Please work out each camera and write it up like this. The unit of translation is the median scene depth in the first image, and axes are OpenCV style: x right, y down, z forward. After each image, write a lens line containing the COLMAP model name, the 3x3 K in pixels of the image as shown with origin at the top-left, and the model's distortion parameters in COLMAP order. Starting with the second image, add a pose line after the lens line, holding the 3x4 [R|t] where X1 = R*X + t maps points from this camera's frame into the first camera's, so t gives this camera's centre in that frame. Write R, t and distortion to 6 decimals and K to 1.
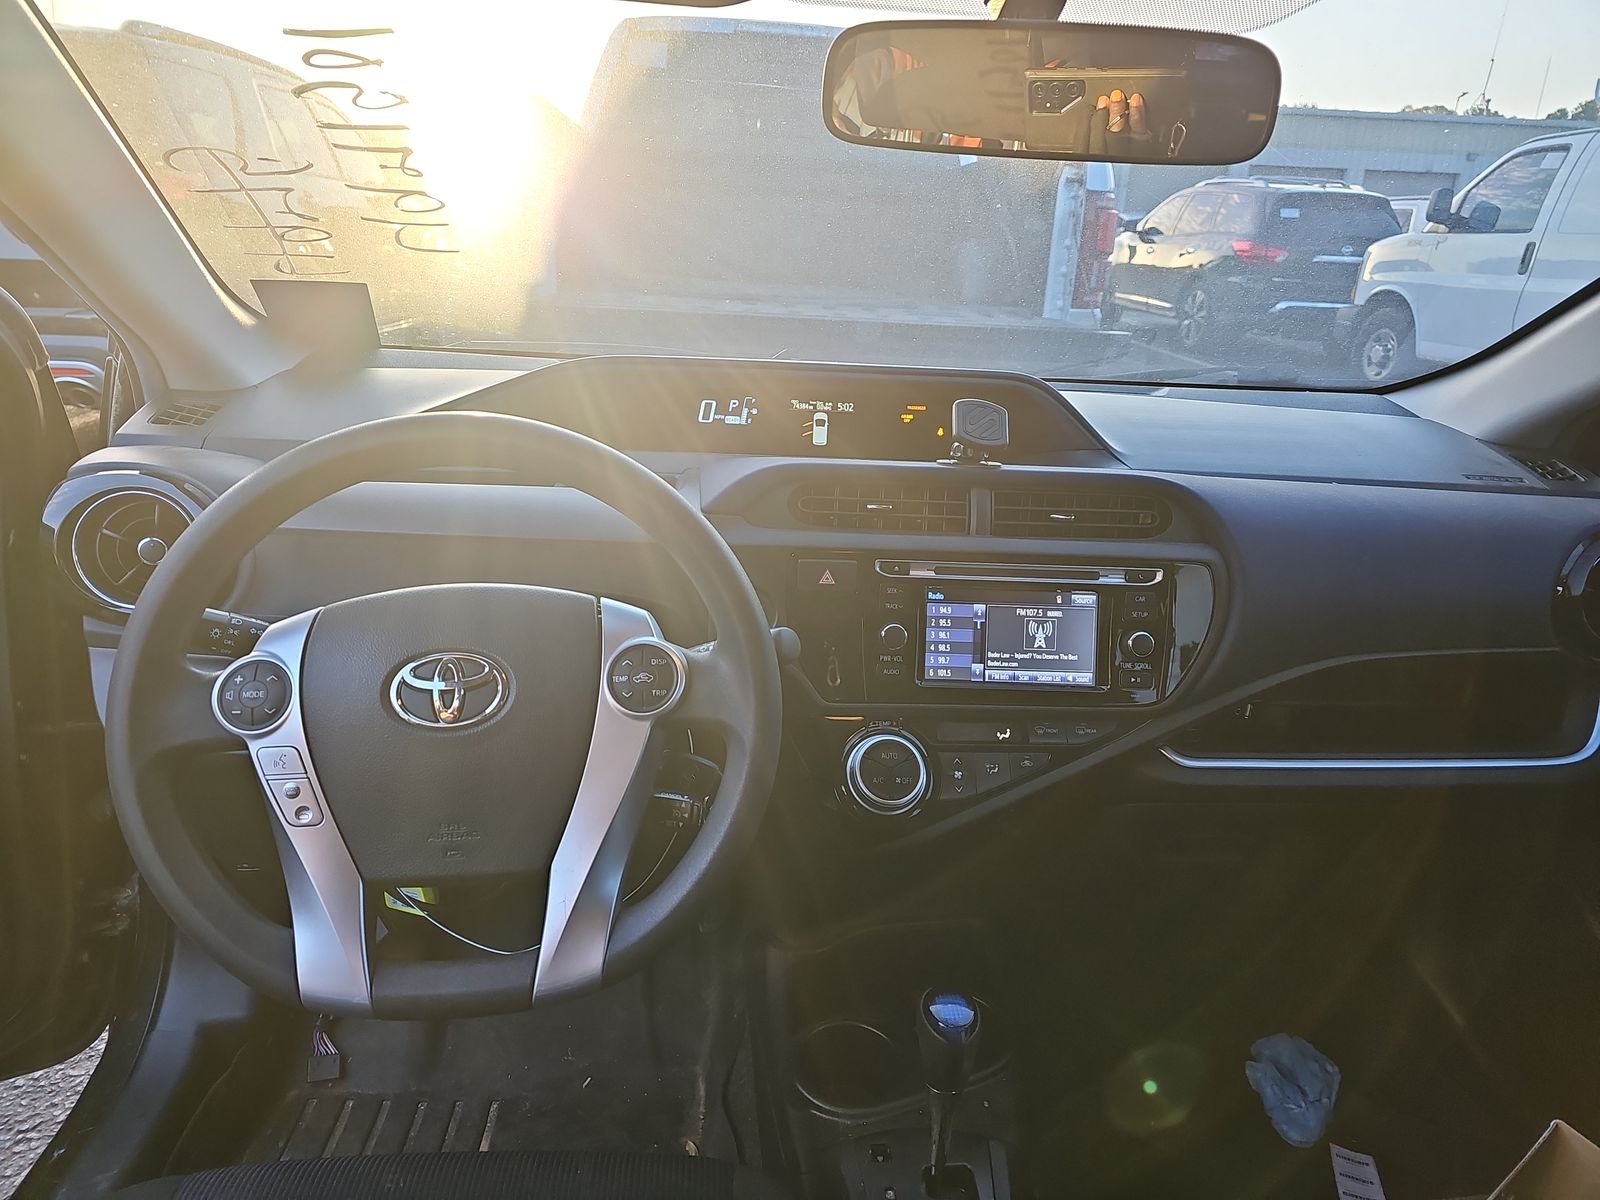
lens RADIAL K [[1058.1, 0, 800.0], [0, 1058.1, 600.0], [0, 0, 1]] dist [0.081040, -0.084671]
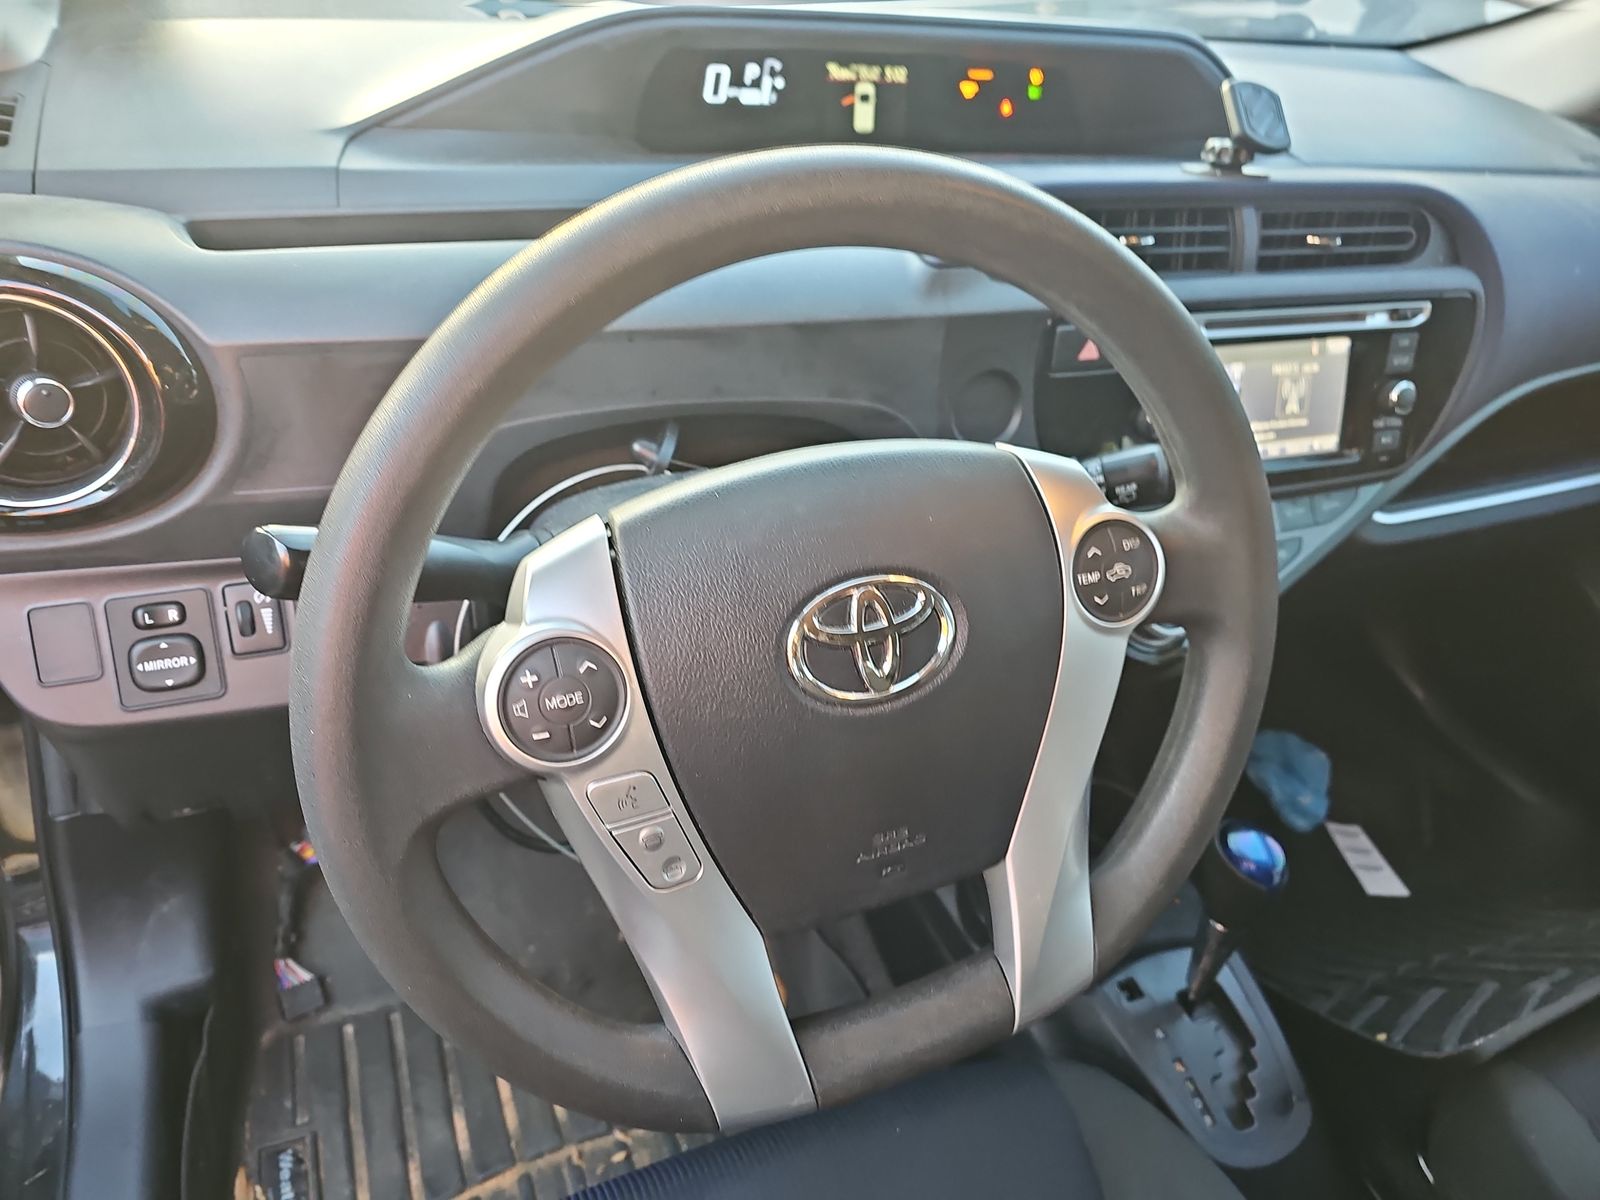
lens RADIAL K [[1094.7, 0, 800.0], [0, 1094.7, 600.0], [0, 0, 1]] dist [0.005019, -0.000494]
pose [[0.946855, -0.148143, 0.285516, -0.293357], [0.057822, 0.951561, 0.301974, -0.070032], [-0.316421, -0.269417, 0.909556, 0.239465]]
